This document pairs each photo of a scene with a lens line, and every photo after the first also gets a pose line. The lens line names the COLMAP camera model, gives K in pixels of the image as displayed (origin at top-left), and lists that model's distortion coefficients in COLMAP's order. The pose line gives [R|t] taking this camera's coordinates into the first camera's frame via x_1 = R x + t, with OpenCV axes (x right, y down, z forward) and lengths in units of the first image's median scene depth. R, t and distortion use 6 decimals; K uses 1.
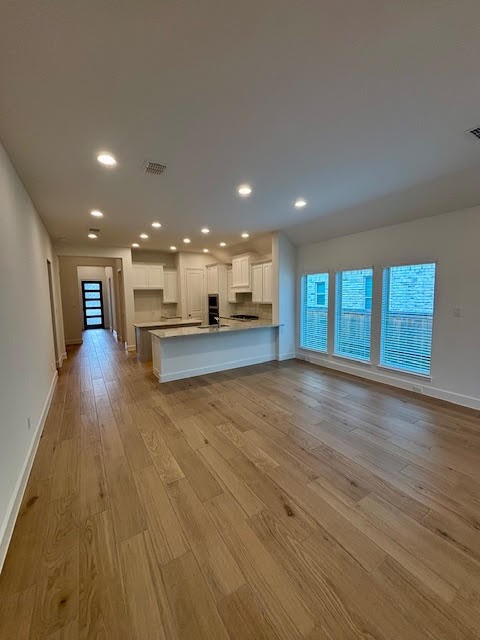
lens RADIAL K [[257.8, 0, 240.0], [0, 257.8, 320.0], [0, 0, 1]] dist [0.000151, -0.000467]
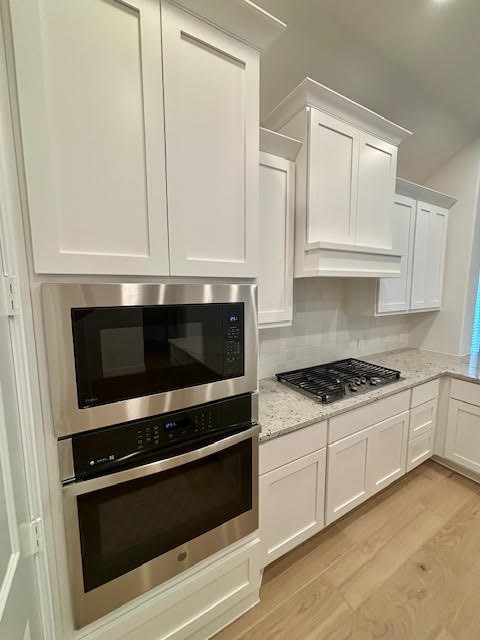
lens RADIAL K [[257.8, 0, 240.0], [0, 257.8, 320.0], [0, 0, 1]] dist [0.000151, -0.000467]
pose [[0.032463, -0.097639, 0.994692, -0.248623], [0.102697, 0.990275, 0.093854, -0.105068], [-0.994183, 0.099105, 0.042175, 1.151066]]
